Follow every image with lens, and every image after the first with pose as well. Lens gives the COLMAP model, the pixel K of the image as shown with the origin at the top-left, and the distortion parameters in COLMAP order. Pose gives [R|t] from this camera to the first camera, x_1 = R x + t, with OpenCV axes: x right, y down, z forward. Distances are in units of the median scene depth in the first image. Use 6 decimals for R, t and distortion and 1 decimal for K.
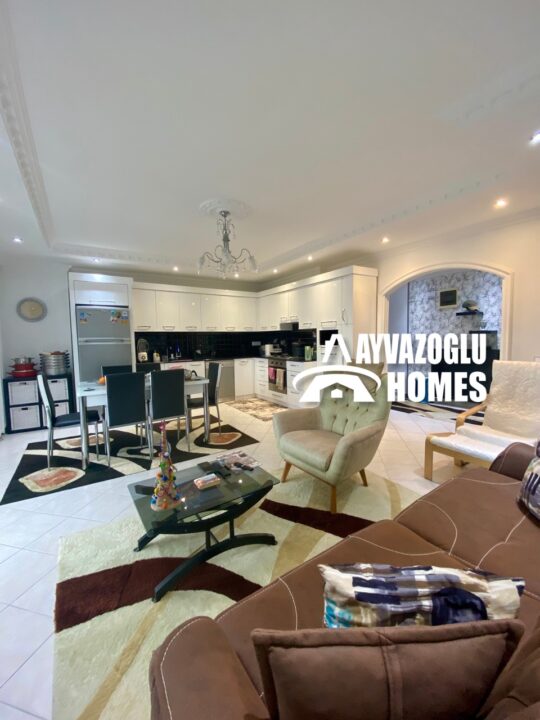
lens RADIAL K [[292.0, 0, 274.2], [0, 292.0, 358.1], [0, 0, 1]] dist [-0.016754, -0.002042]
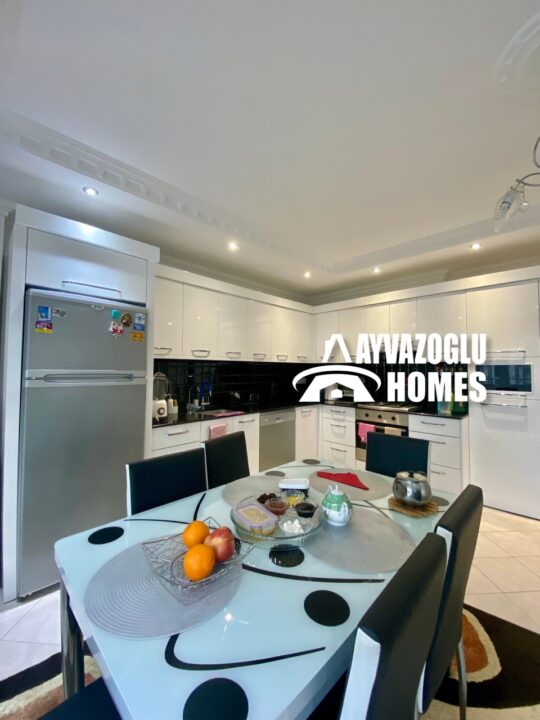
lens RADIAL K [[292.0, 0, 269.0], [0, 292.0, 356.5], [0, 0, 1]] dist [-0.016754, -0.002042]
pose [[0.978731, 0.032415, 0.202573, -0.407776], [-0.009869, 0.993734, -0.111331, -0.044307], [-0.204913, 0.106964, 0.972918, 0.520896]]
